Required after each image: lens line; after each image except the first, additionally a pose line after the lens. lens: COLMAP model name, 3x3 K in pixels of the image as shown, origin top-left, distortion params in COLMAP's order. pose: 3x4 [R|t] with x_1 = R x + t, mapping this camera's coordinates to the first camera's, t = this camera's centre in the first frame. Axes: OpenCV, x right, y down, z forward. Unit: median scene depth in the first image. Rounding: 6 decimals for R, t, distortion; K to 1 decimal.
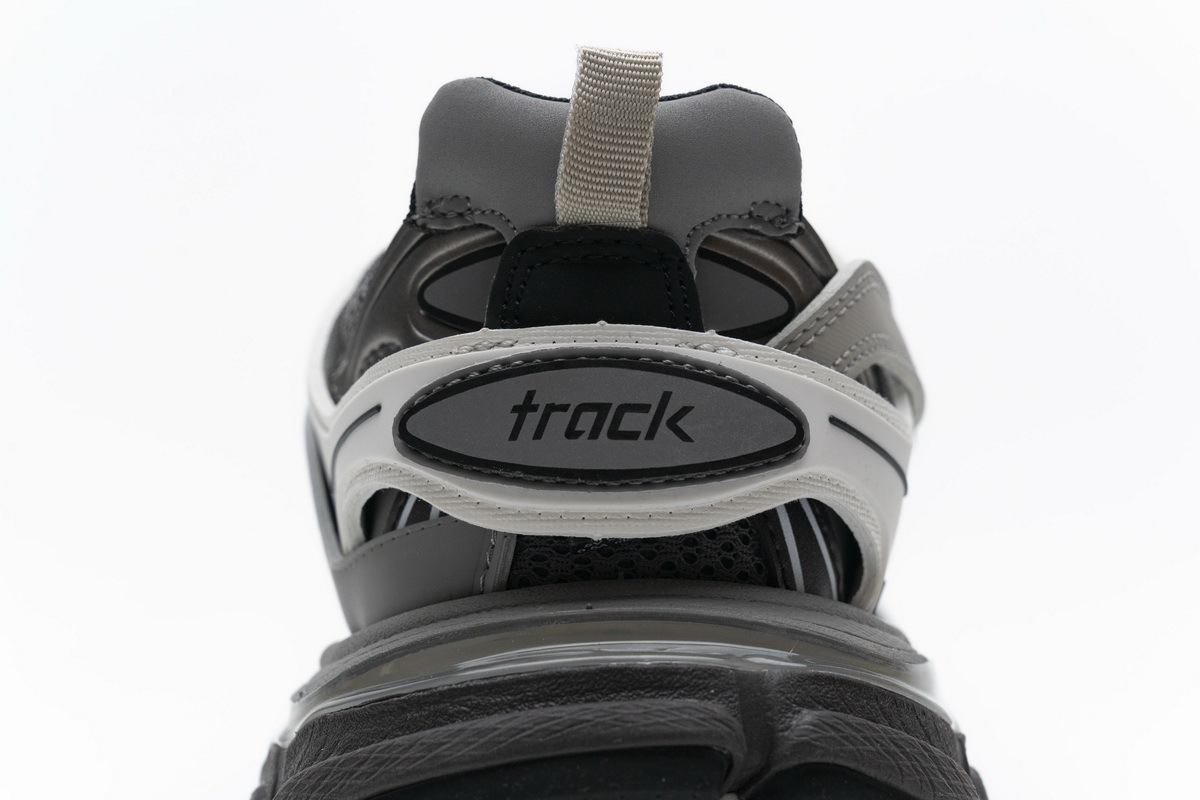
lens RADIAL K [[2309.7, 0, 605.2], [0, 2309.7, 402.2], [0, 0, 1]] dist [0.023146, 0.000000]
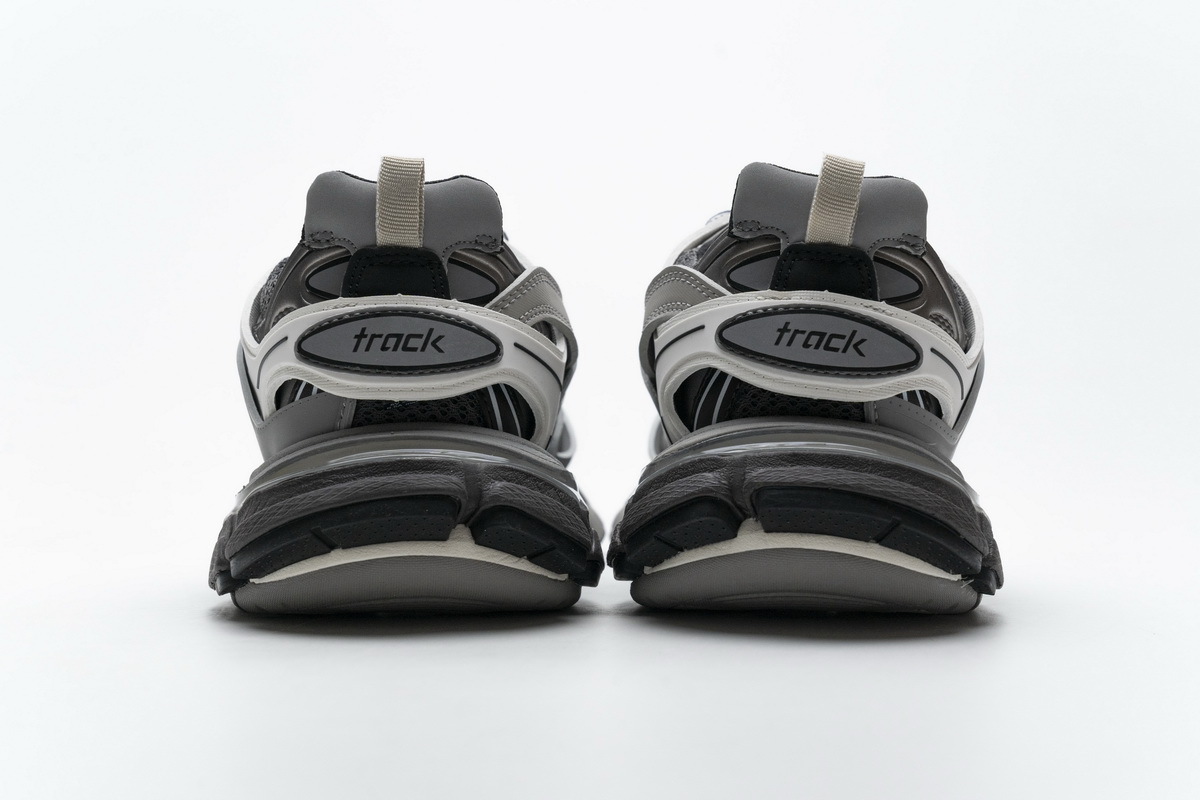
lens RADIAL K [[2309.7, 0, 596.5], [0, 2309.7, 393.3], [0, 0, 1]] dist [0.023146, 0.000000]
pose [[0.997840, 0.001384, 0.065679, 0.036985], [0.000155, 0.999726, -0.023417, 0.096543], [-0.065693, 0.023377, 0.997566, -0.990453]]
